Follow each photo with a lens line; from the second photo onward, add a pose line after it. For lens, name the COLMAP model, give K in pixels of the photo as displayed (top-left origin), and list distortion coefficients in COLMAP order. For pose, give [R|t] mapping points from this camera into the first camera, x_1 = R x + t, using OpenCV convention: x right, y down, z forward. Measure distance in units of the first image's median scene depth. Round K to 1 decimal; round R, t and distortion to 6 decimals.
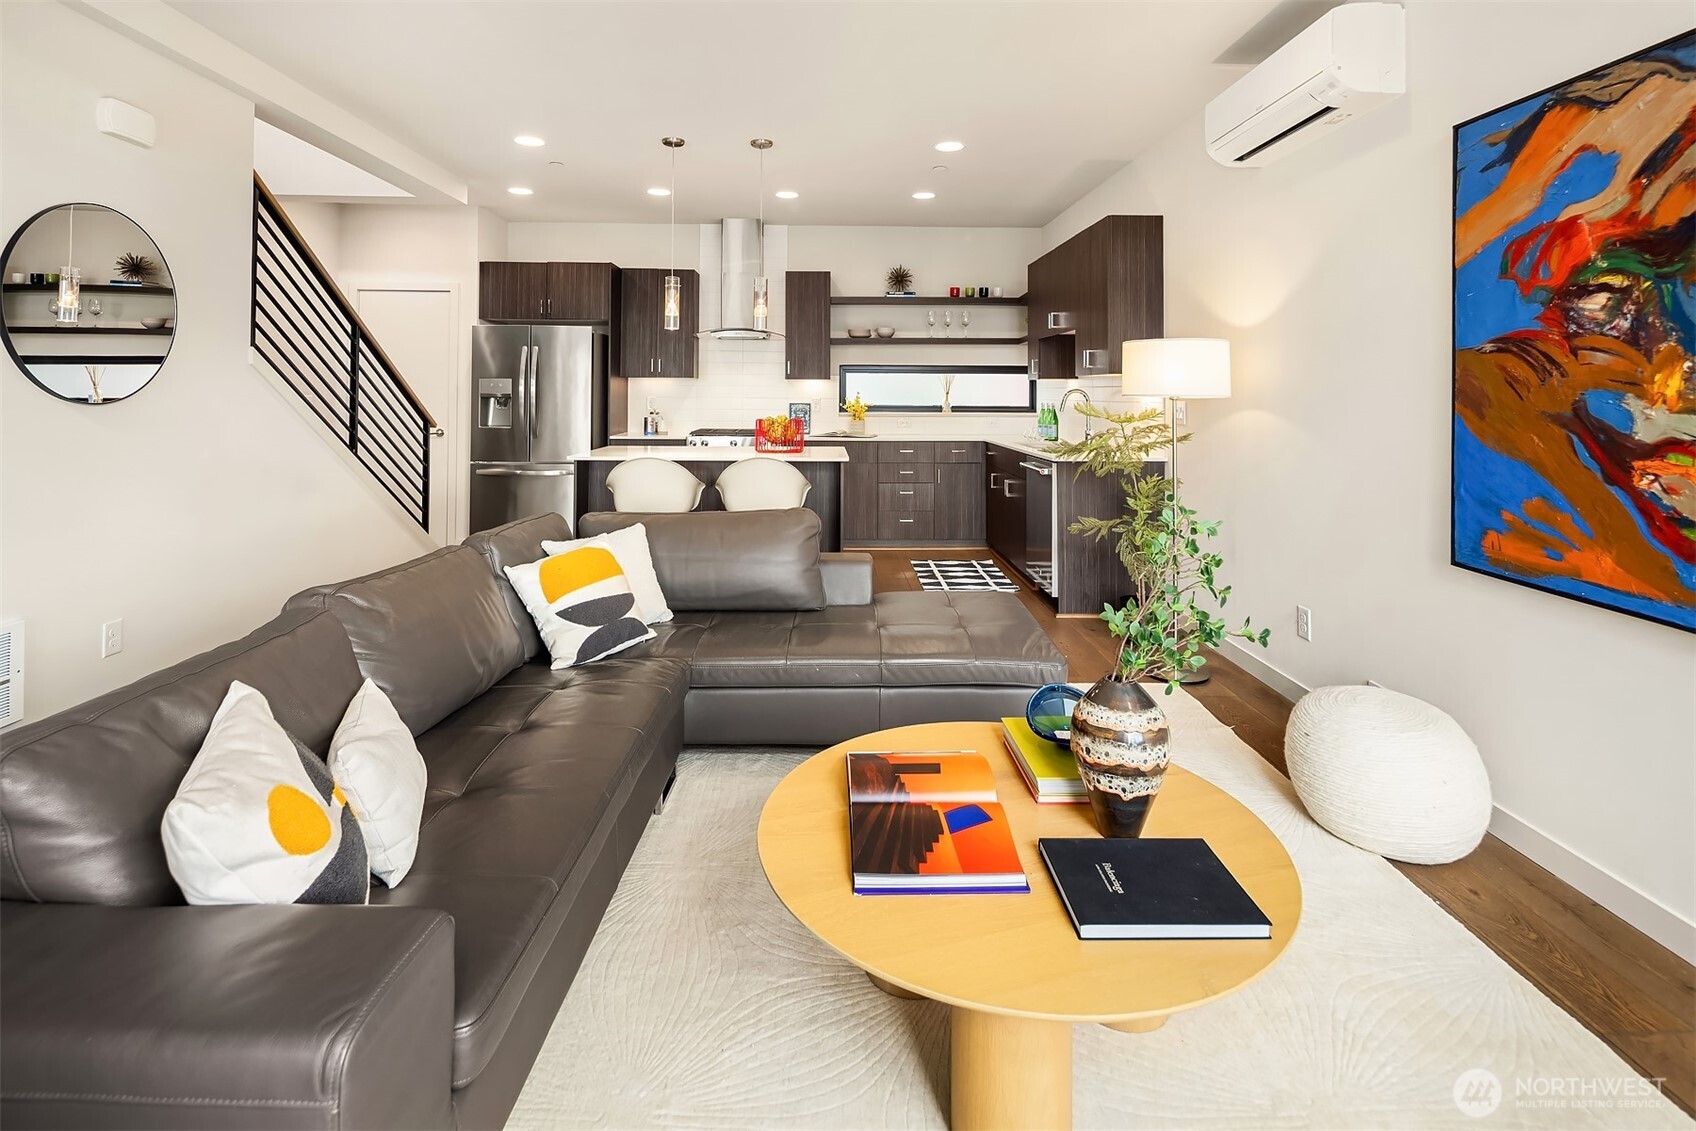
lens RADIAL K [[829.3, 0, 832.1], [0, 829.3, 379.1], [0, 0, 1]] dist [0.008062, -0.003576]
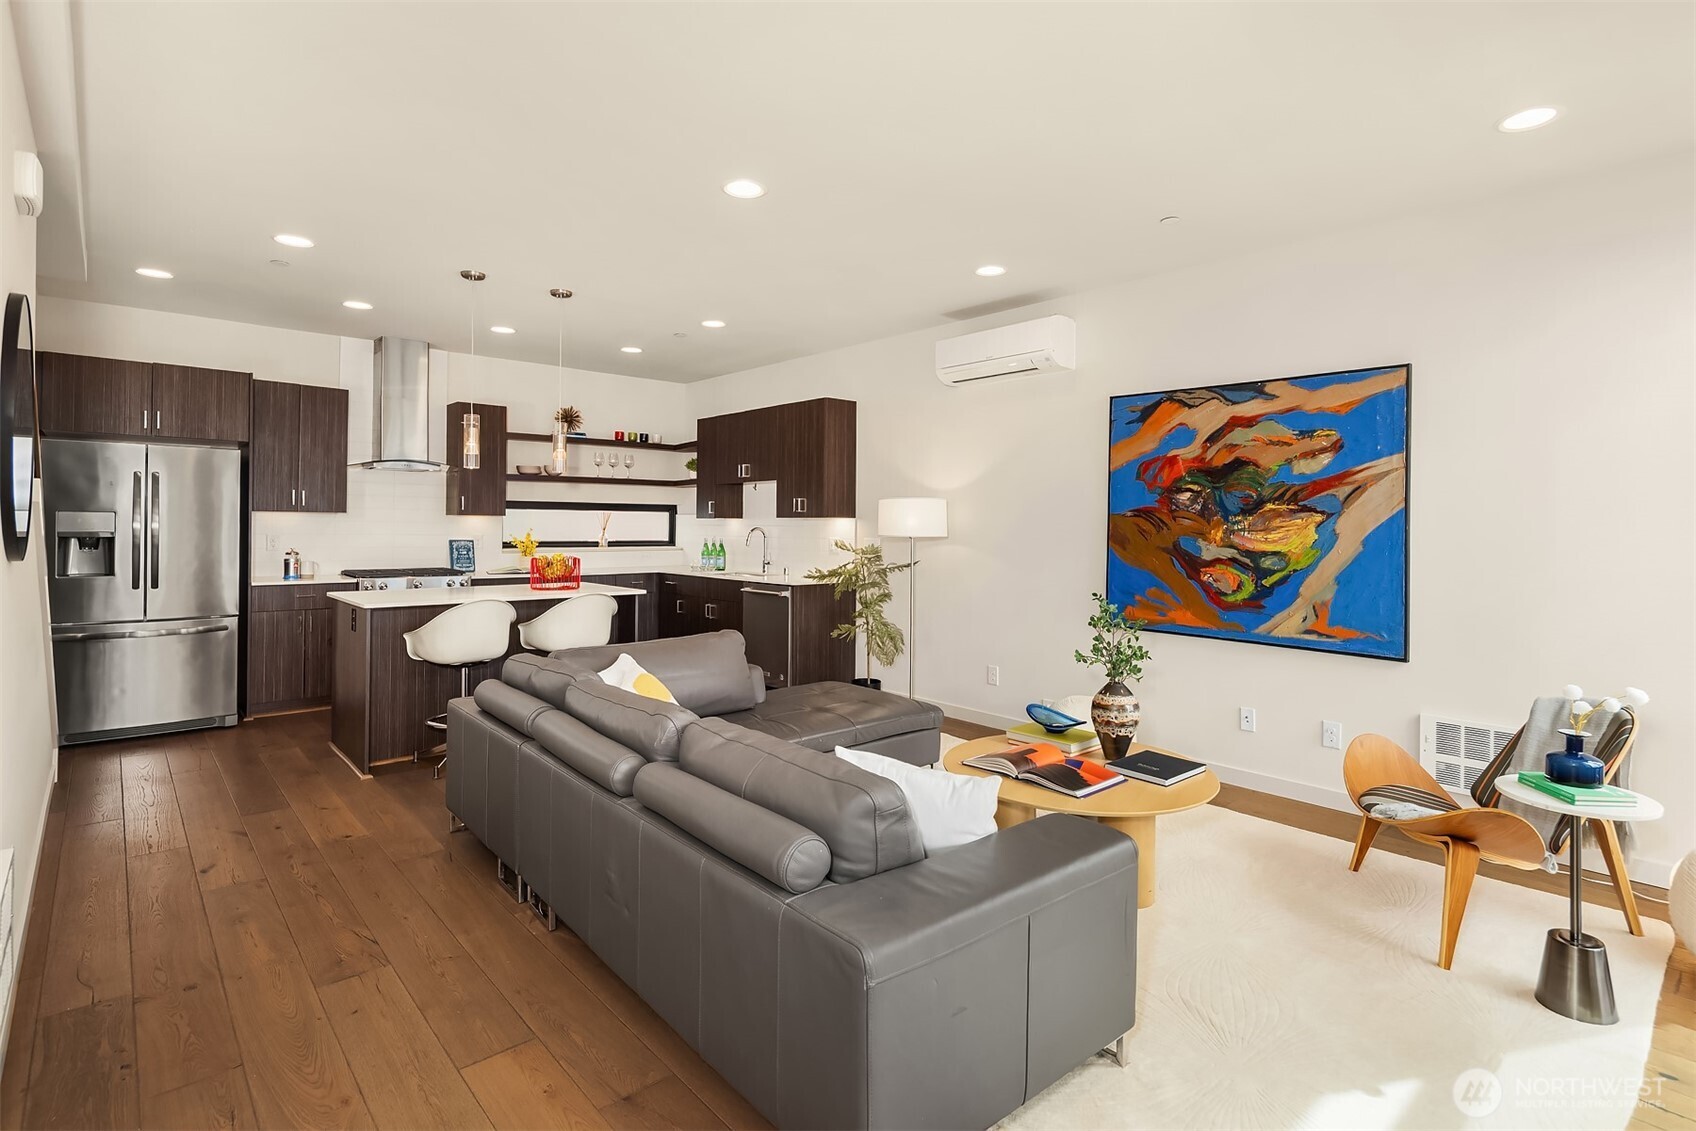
lens RADIAL K [[829.3, 0, 846.8], [0, 829.3, 526.8], [0, 0, 1]] dist [0.008062, -0.003576]
pose [[0.755054, 0.000377, 0.655662, -1.055622], [-0.016333, 0.999700, 0.018234, -0.033714], [-0.655459, -0.024477, 0.754834, -0.054417]]
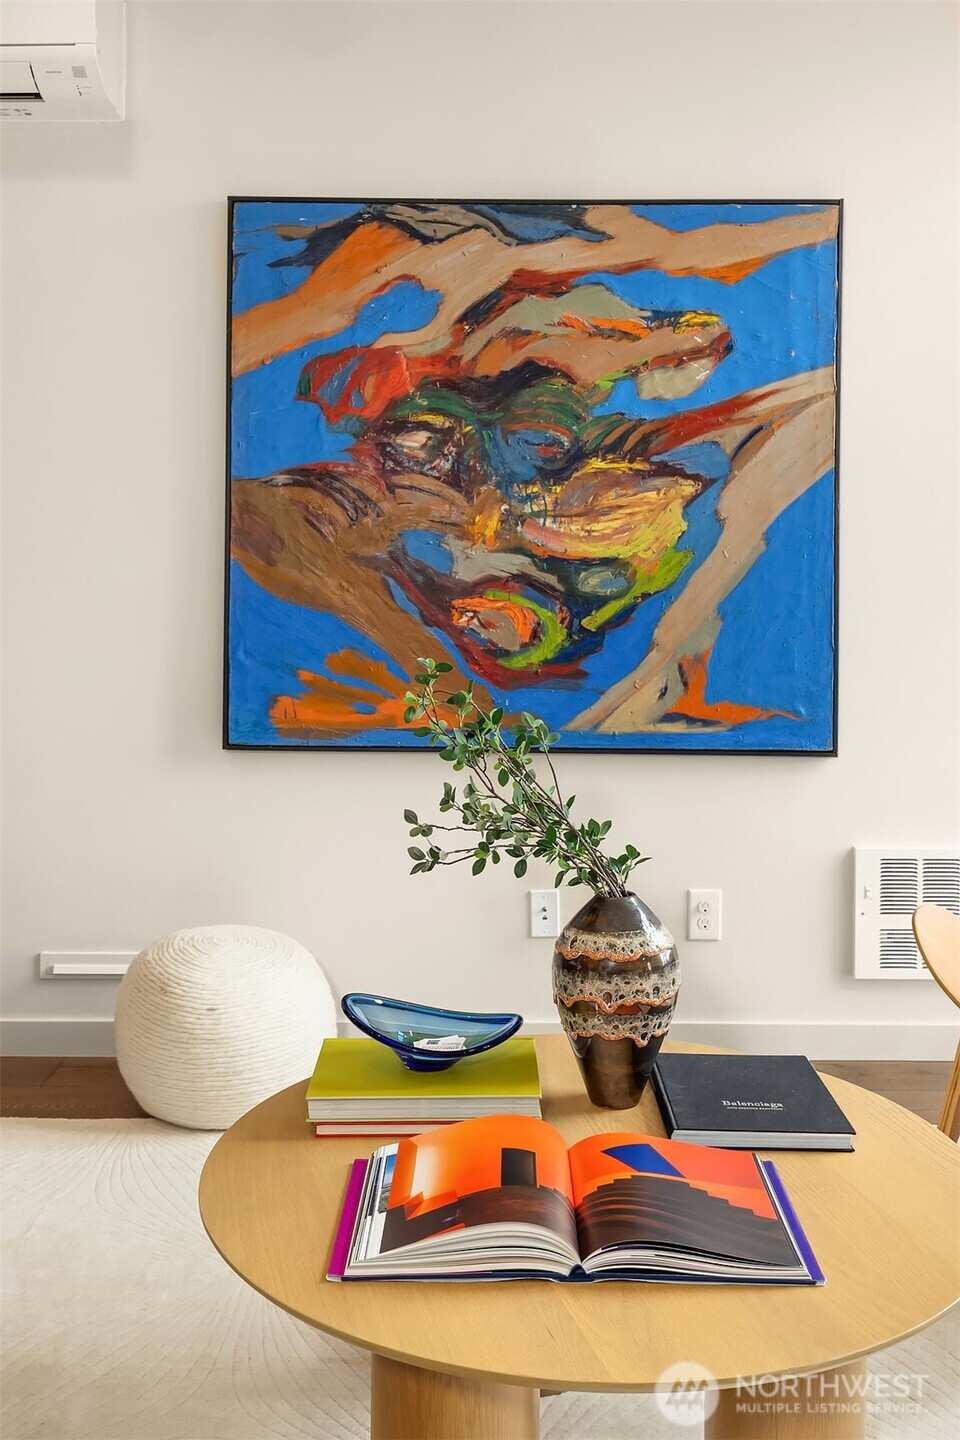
lens RADIAL K [[1376.7, 0, 407.1], [0, 1376.7, 592.4], [0, 0, 1]] dist [0.007361, 0.000000]
pose [[0.025090, -0.015688, 0.999562, -0.623264], [-0.016473, 0.999735, 0.016105, 0.053832], [-0.999549, -0.016870, 0.024825, 0.869835]]
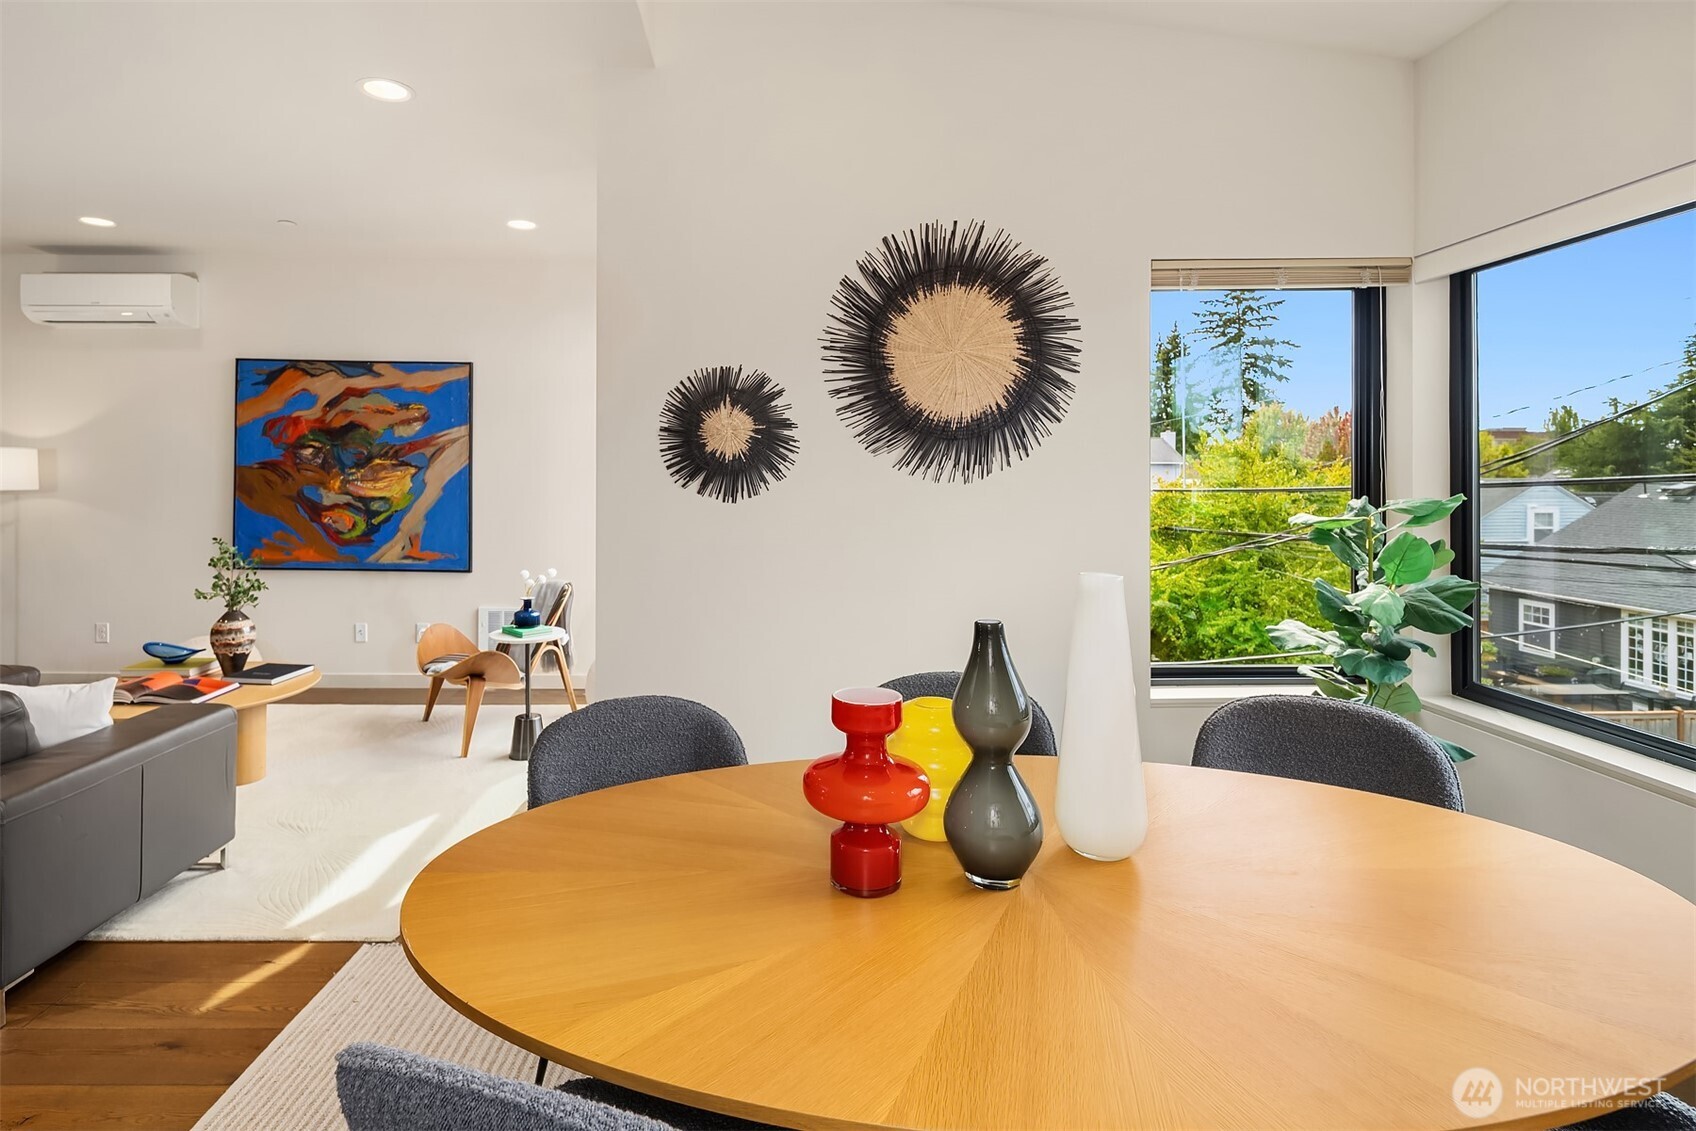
lens RADIAL K [[902.1, 0, 822.5], [0, 902.1, 469.4], [0, 0, 1]] dist [0.005413, -0.007167]
pose [[0.001184, -0.003530, 0.999993, -1.663137], [-0.021816, 0.999756, 0.003555, -0.073628], [-0.999761, -0.021820, 0.001107, -0.522634]]
